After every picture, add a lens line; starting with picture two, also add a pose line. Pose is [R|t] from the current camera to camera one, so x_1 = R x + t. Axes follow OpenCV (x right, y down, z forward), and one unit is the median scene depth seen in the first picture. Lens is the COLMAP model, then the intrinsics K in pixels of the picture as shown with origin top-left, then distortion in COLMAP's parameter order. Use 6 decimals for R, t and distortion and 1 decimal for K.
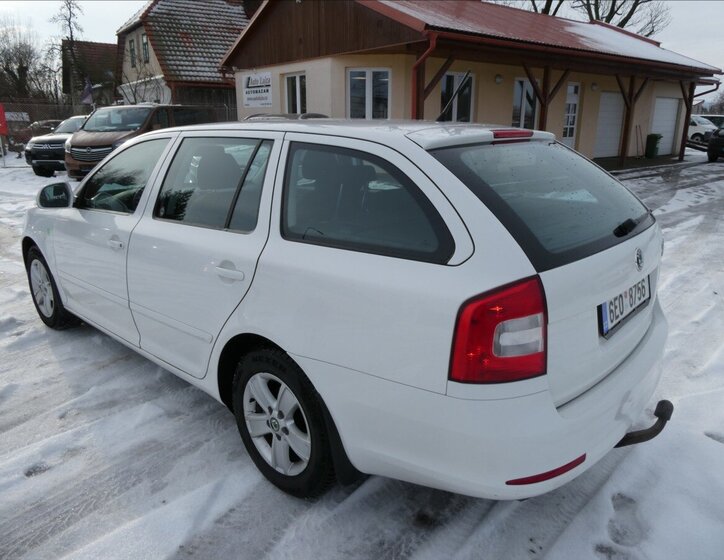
lens RADIAL K [[513.7, 0, 360.2], [0, 513.7, 284.8], [0, 0, 1]] dist [-0.000817, -0.025423]
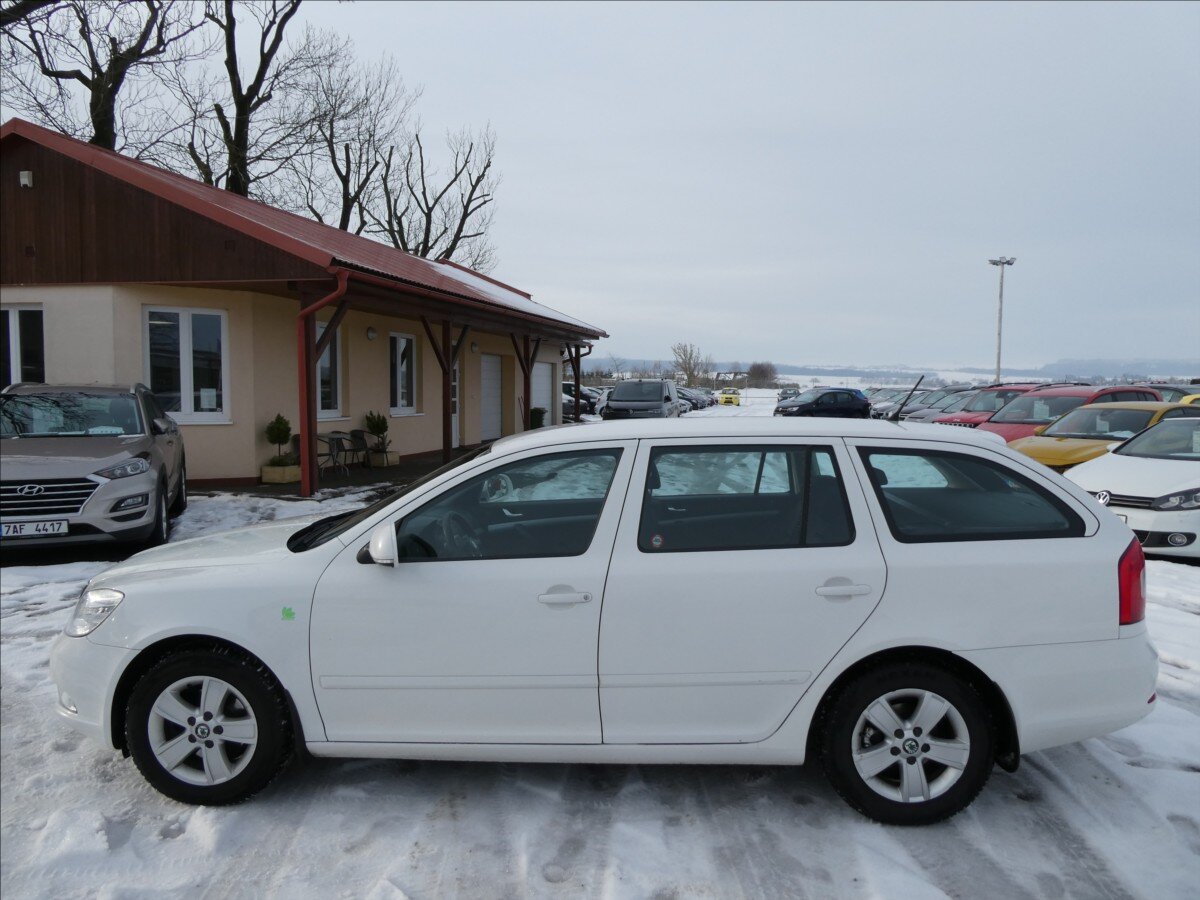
lens RADIAL K [[850.4, 0, 600.0], [0, 850.4, 450.0], [0, 0, 1]] dist [-0.012208, -0.003212]
pose [[0.772728, -0.038191, 0.633587, -0.321807], [0.182830, 0.969275, -0.164556, -0.020128], [-0.607836, 0.242995, 0.755969, 0.011572]]
